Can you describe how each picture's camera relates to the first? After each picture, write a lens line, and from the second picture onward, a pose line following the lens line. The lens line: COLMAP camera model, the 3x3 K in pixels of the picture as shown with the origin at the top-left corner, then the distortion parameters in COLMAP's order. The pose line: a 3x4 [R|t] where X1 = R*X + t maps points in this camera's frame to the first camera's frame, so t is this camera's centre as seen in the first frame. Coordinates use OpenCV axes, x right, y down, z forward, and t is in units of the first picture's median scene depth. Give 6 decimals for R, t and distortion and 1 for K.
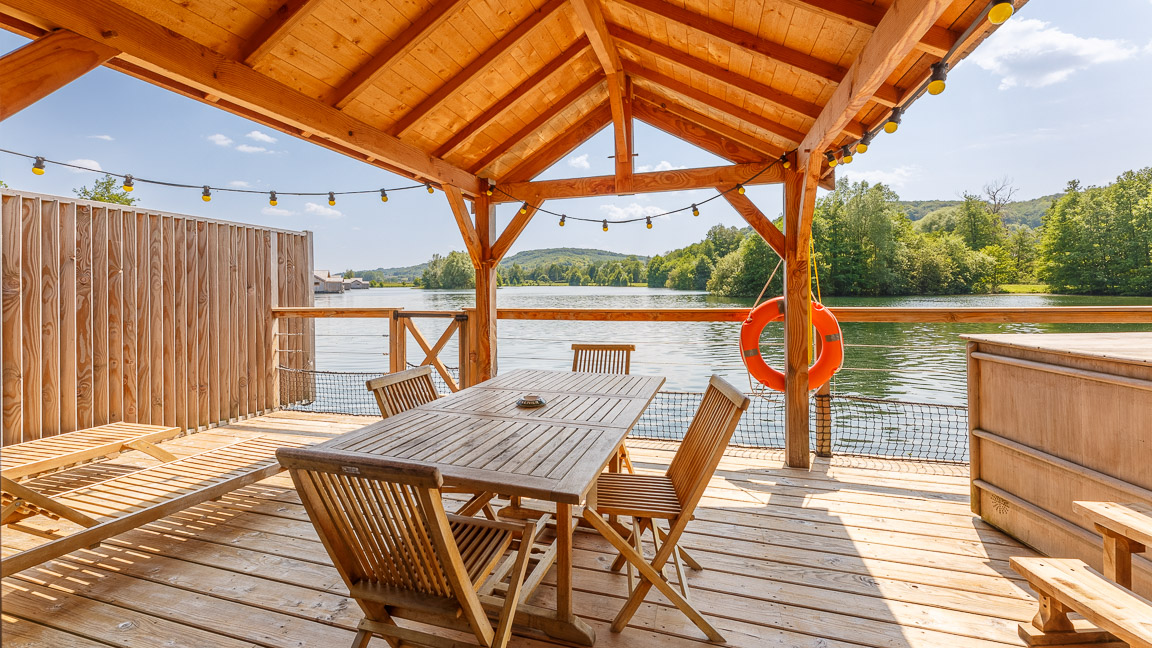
lens RADIAL K [[460.1, 0, 572.0], [0, 460.1, 286.1], [0, 0, 1]] dist [-0.003302, -0.002313]
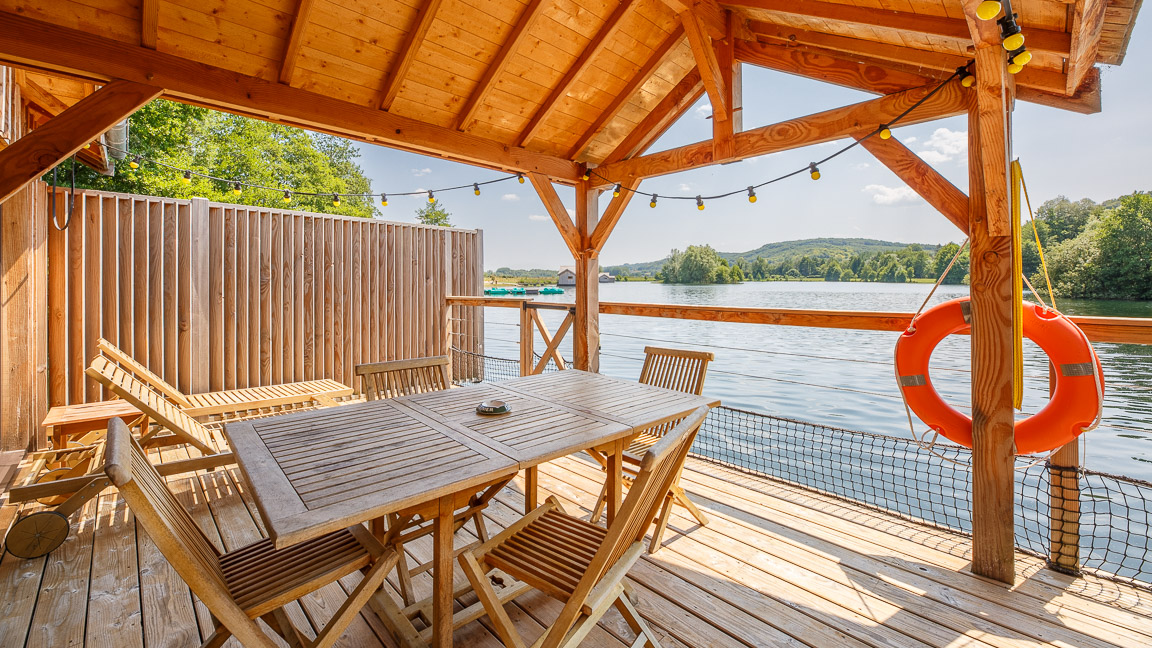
lens RADIAL K [[460.1, 0, 562.2], [0, 460.1, 281.5], [0, 0, 1]] dist [-0.003302, -0.002313]
pose [[0.873558, 0.008192, -0.486651, 0.261356], [-0.007573, 0.999966, 0.003239, 0.005728], [0.486661, 0.000856, 0.873590, 0.180140]]
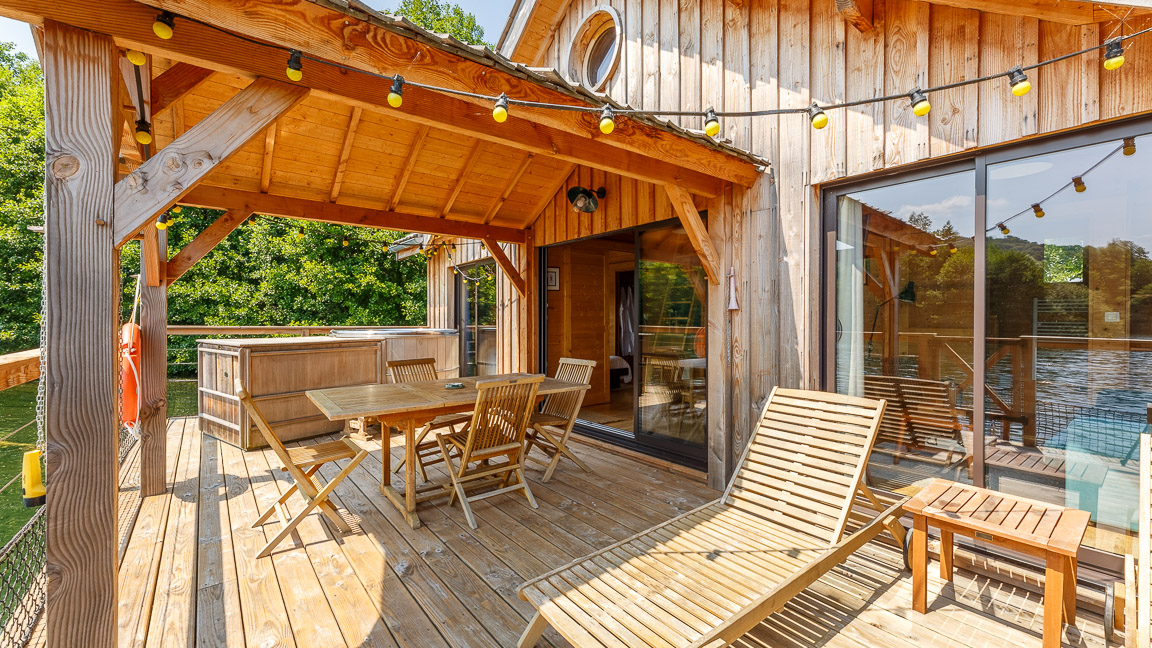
lens RADIAL K [[460.1, 0, 573.1], [0, 460.1, 319.1], [0, 0, 1]] dist [-0.003302, -0.002313]
pose [[-0.830671, -0.000627, 0.556764, -0.751966], [-0.003376, 0.999987, -0.003911, 0.014257], [-0.556754, -0.005129, -0.830662, 1.218213]]
